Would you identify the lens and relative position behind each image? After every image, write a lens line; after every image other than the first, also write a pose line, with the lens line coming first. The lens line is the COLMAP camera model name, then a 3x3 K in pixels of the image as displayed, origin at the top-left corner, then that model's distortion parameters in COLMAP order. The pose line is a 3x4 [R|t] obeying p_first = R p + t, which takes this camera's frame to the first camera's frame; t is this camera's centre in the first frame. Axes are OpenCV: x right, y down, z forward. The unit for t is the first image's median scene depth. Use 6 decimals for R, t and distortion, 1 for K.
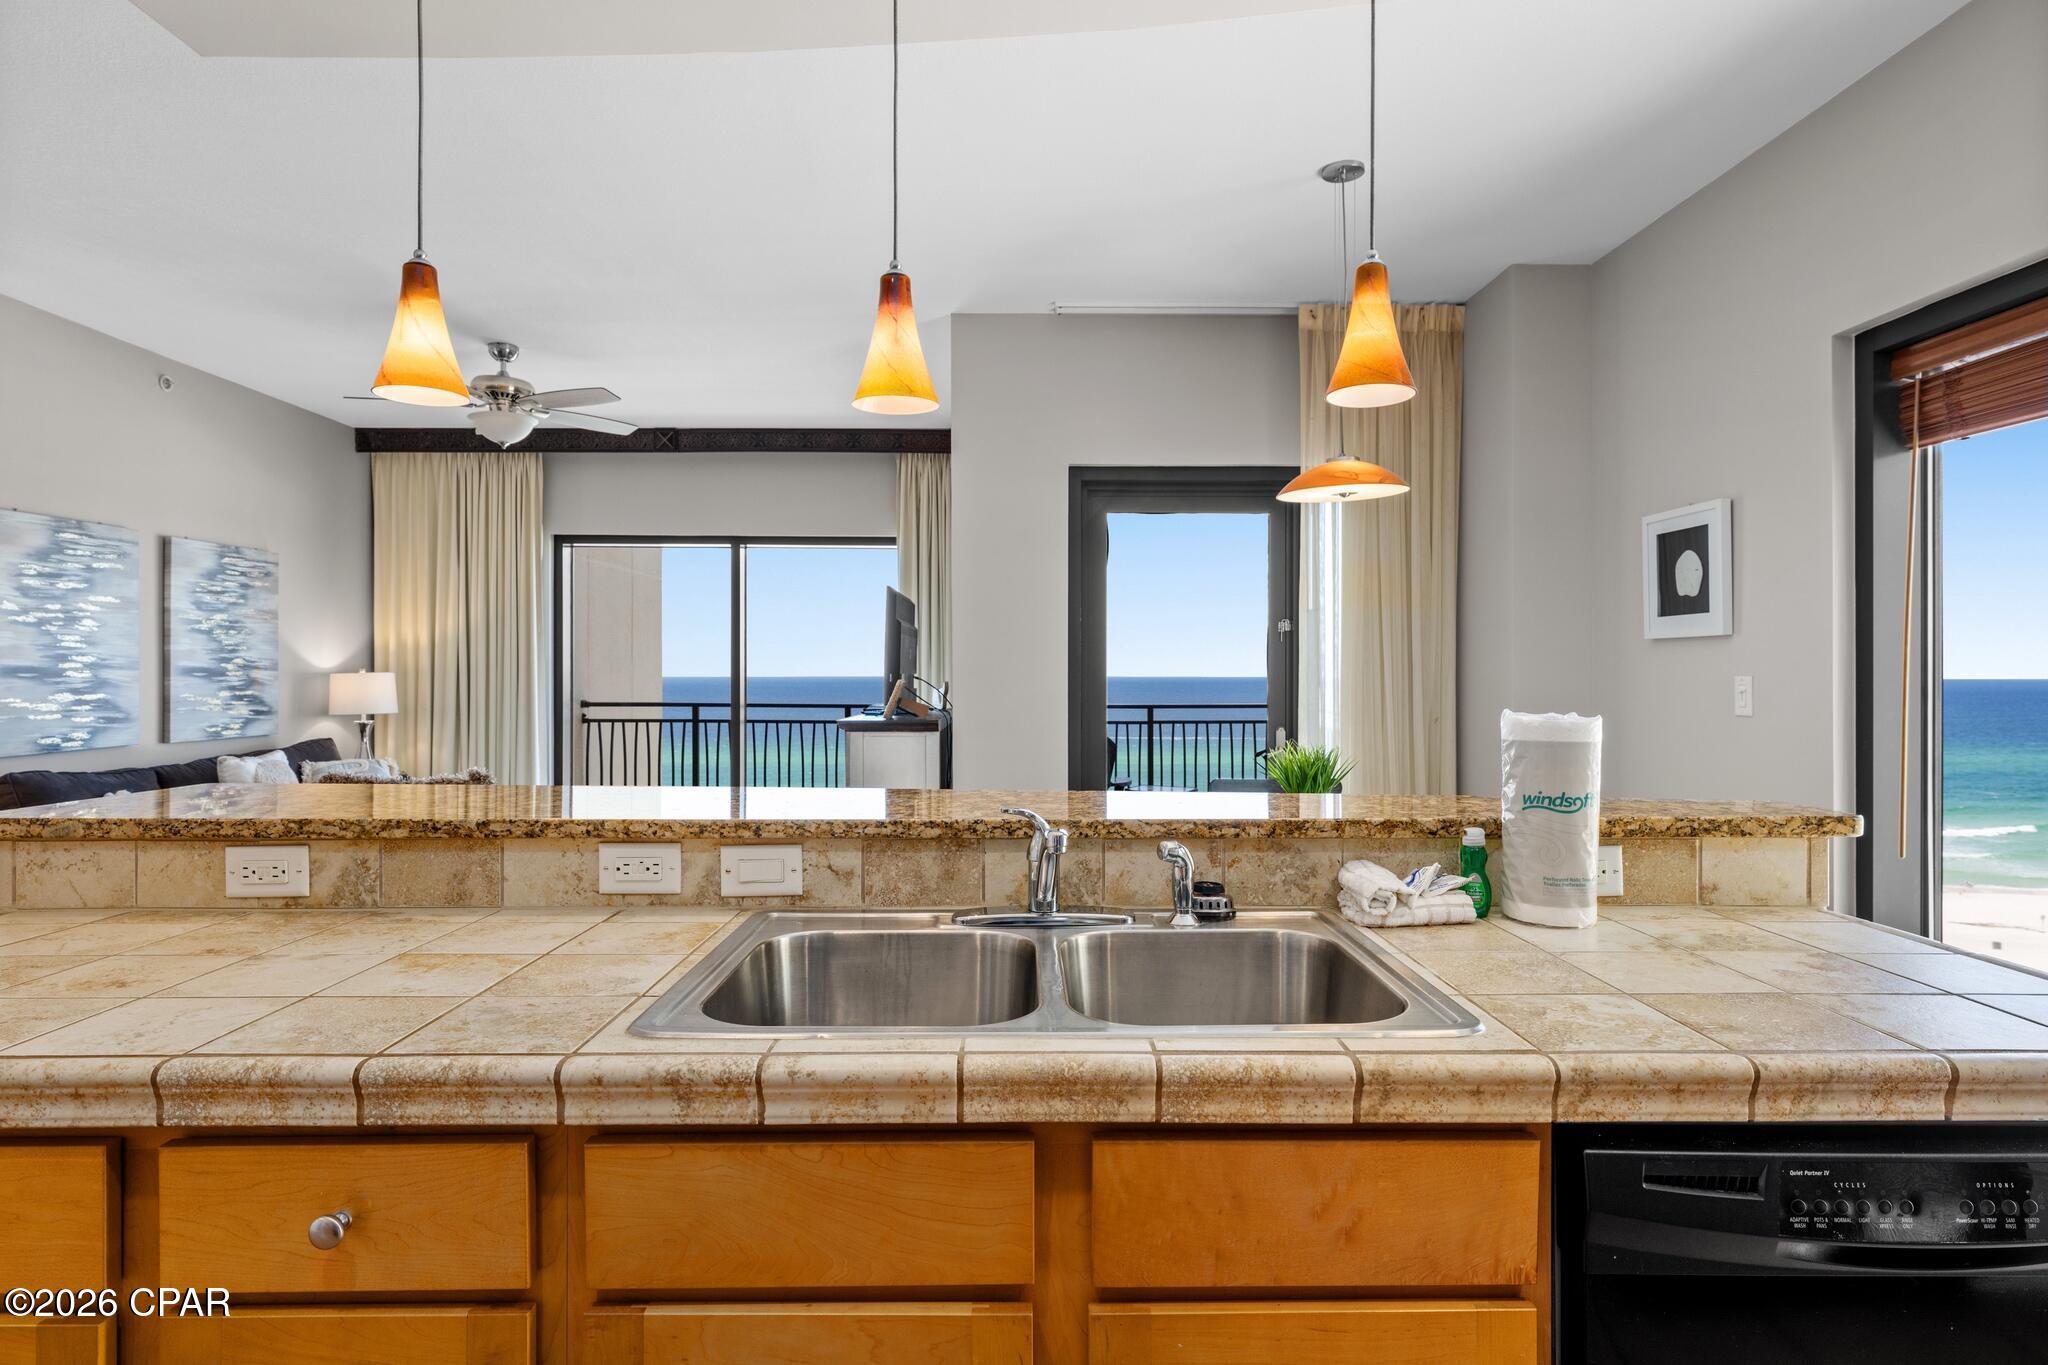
lens RADIAL K [[1092.7, 0, 1034.2], [0, 1092.7, 675.1], [0, 0, 1]] dist [0.002322, 0.000561]
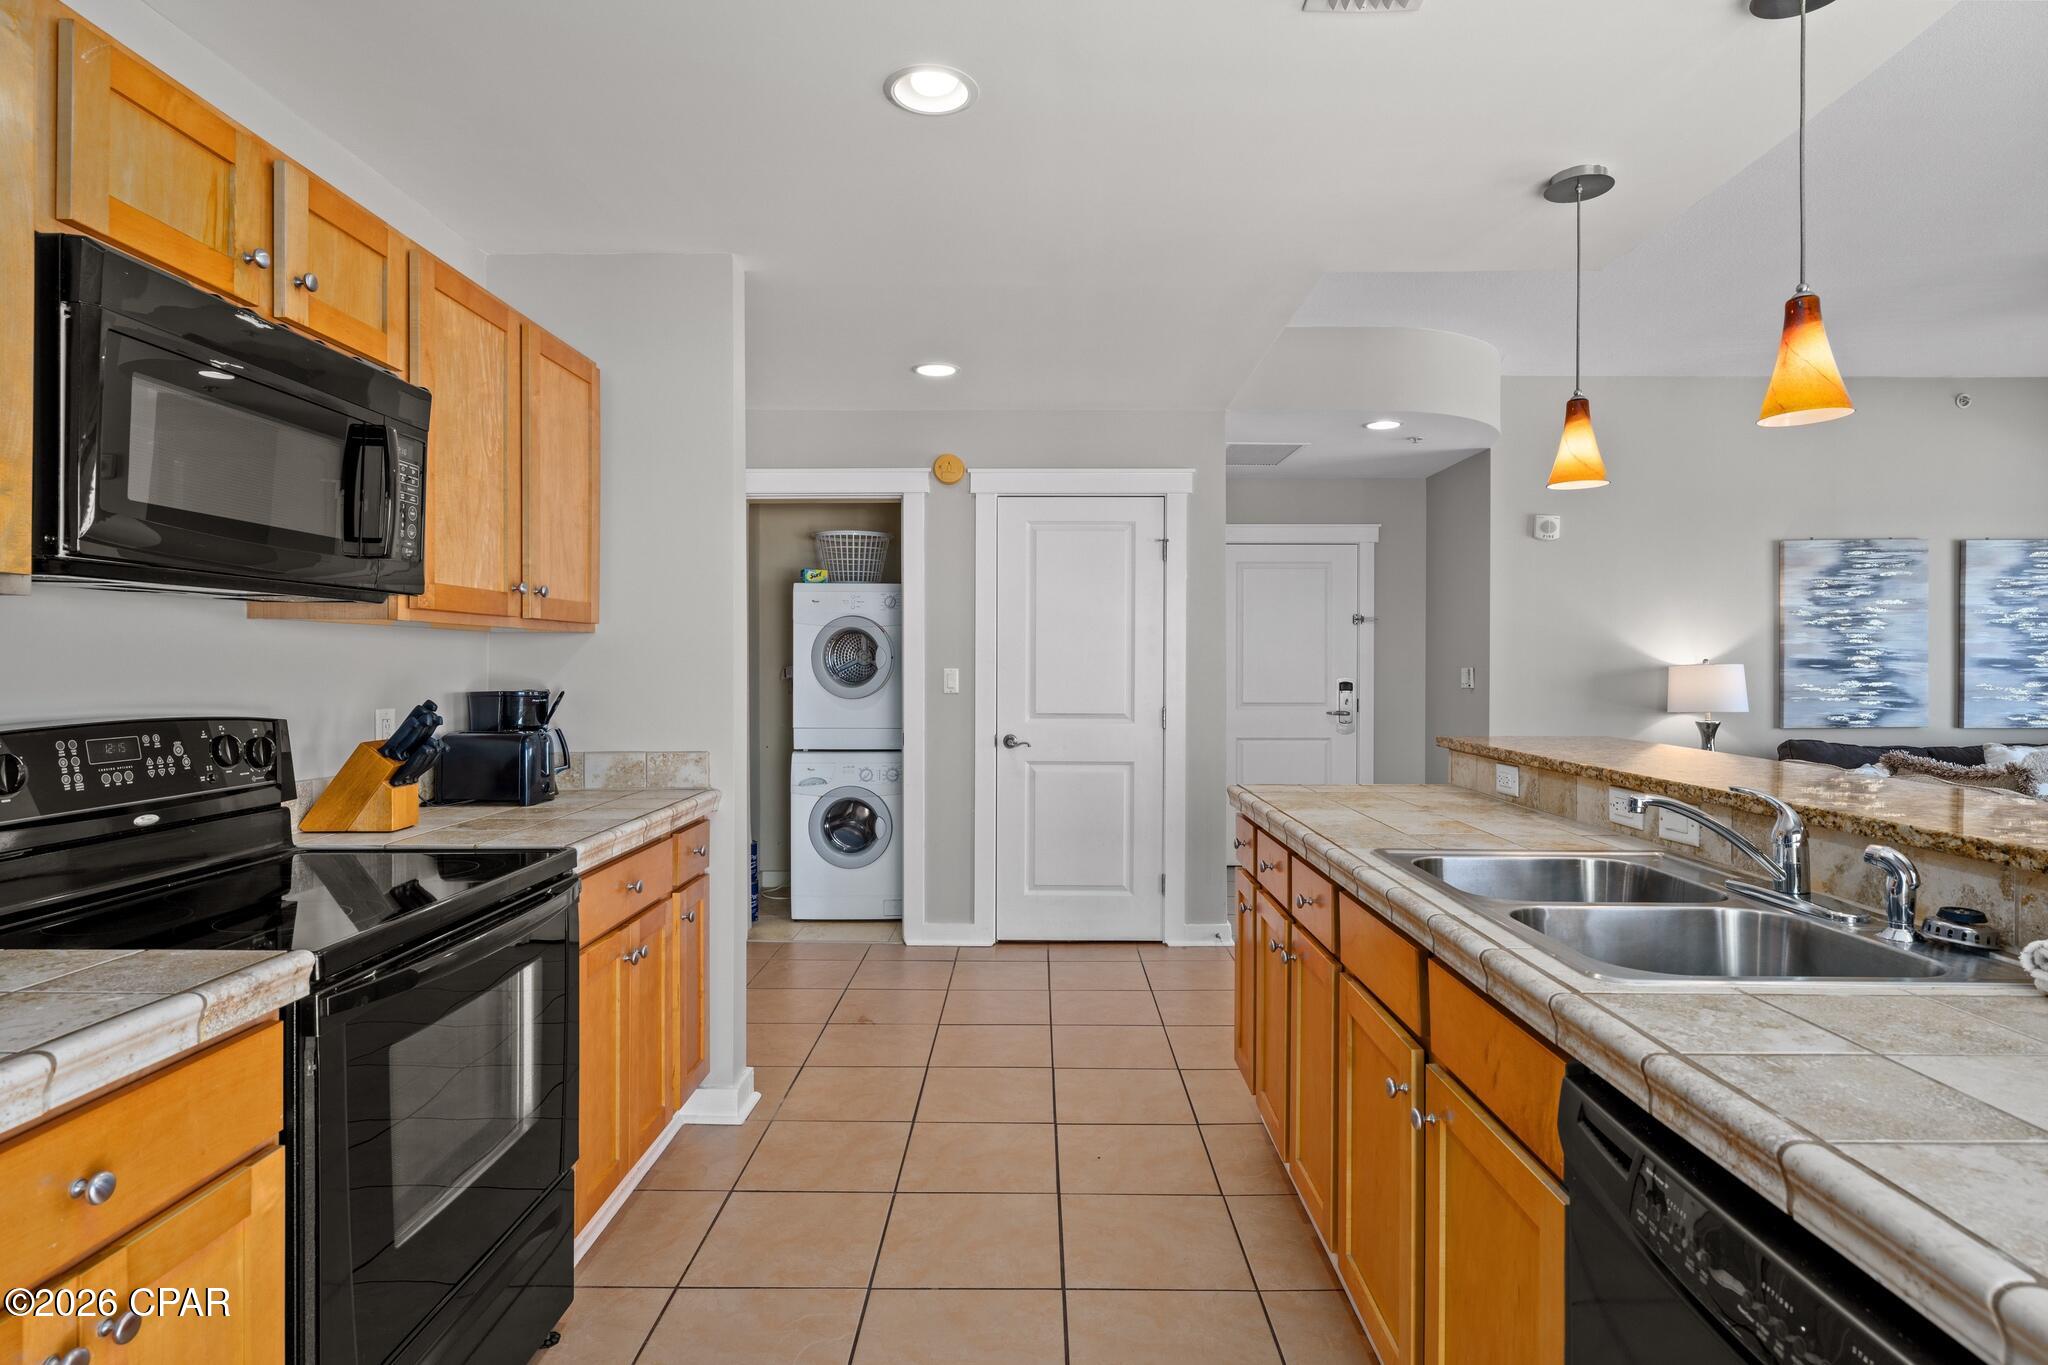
lens RADIAL K [[1092.7, 0, 1028.1], [0, 1092.7, 671.1], [0, 0, 1]] dist [0.002322, 0.000561]
pose [[-0.026818, 0.006925, -0.999616, 0.376373], [-0.002070, 0.999973, 0.006983, -0.001023], [0.999638, 0.002257, -0.026803, 0.102391]]
